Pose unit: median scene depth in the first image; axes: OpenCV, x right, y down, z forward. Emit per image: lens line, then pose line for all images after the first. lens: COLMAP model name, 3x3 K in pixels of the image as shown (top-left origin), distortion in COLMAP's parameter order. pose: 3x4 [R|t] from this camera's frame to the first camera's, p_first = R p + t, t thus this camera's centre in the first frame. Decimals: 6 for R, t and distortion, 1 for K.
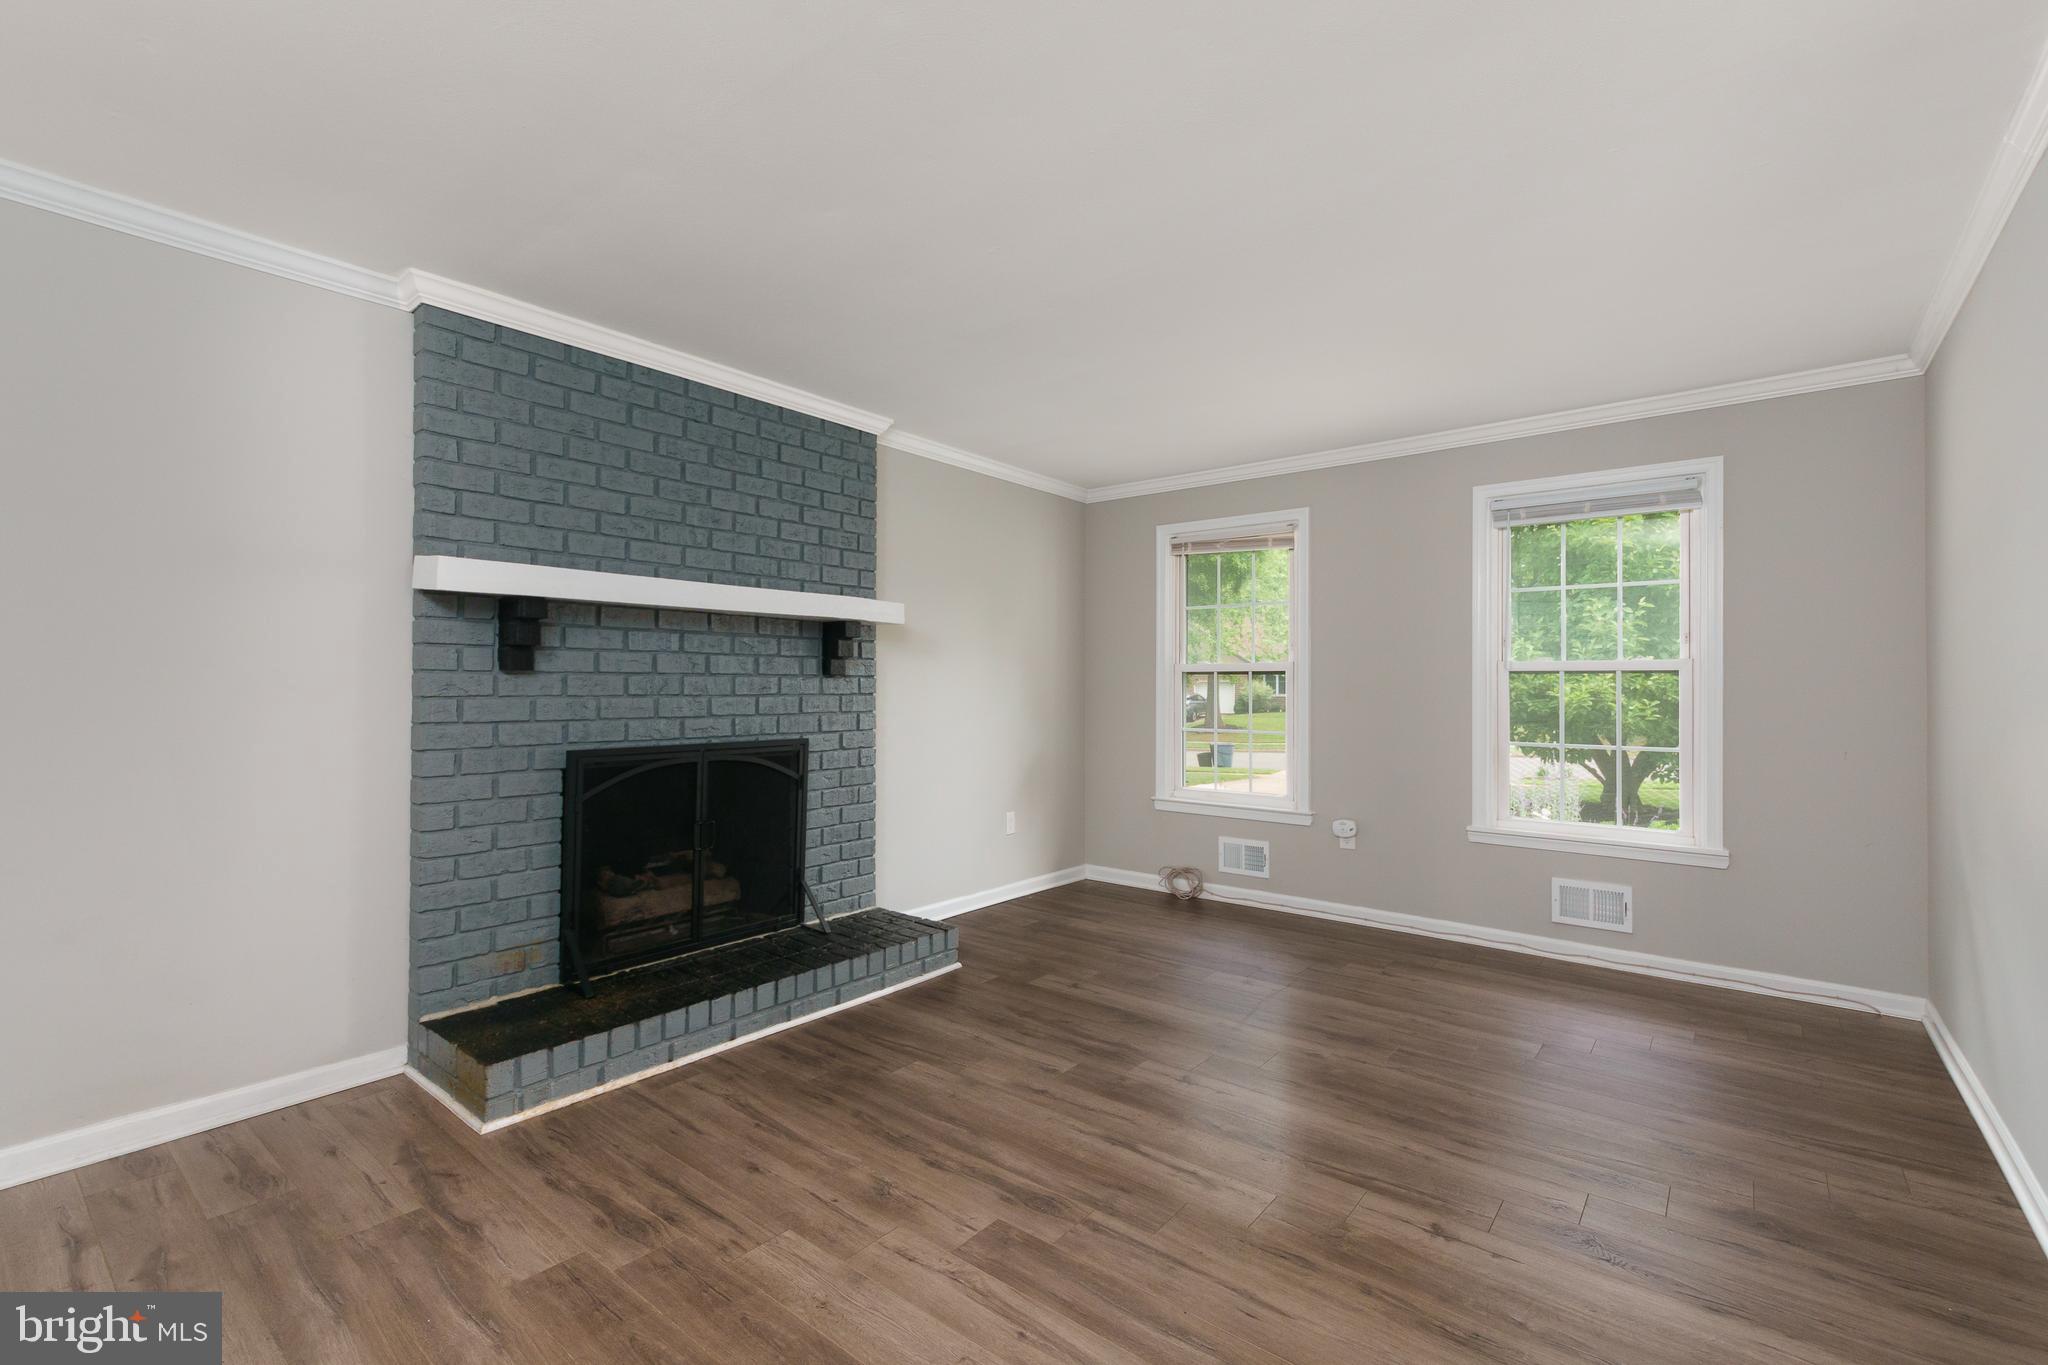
lens RADIAL K [[901.6, 0, 1020.1], [0, 901.6, 677.7], [0, 0, 1]] dist [0.005802, -0.001251]
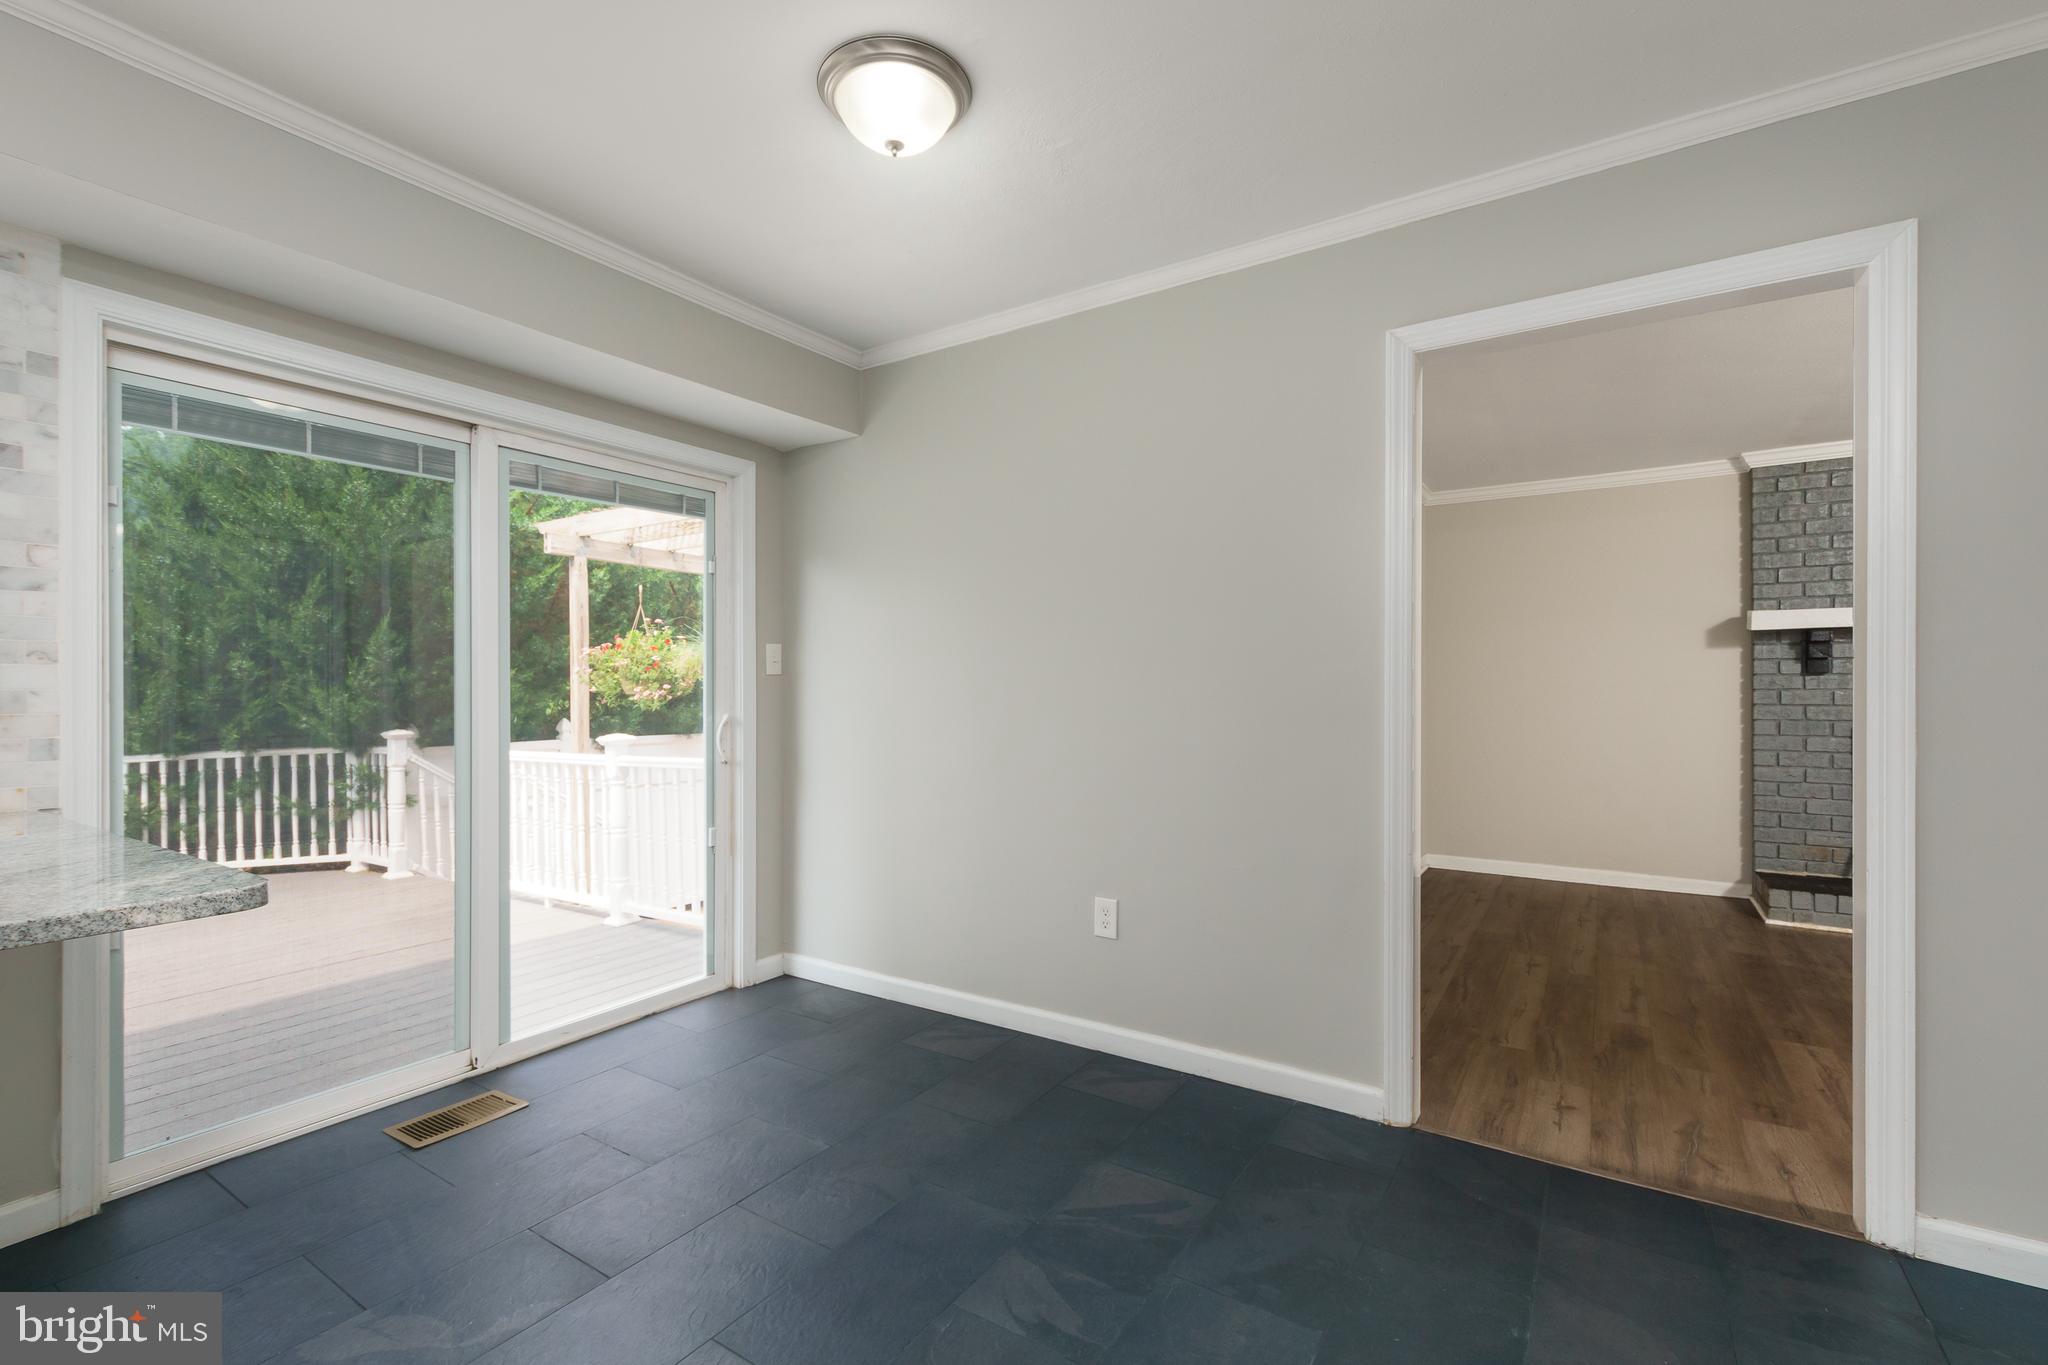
lens RADIAL K [[901.6, 0, 1015.4], [0, 901.6, 690.5], [0, 0, 1]] dist [0.005802, -0.001251]
pose [[0.091656, -0.008843, -0.995751, 0.951568], [-0.000343, 0.999960, -0.008912, 0.038717], [0.995791, 0.001158, 0.091650, -0.597532]]
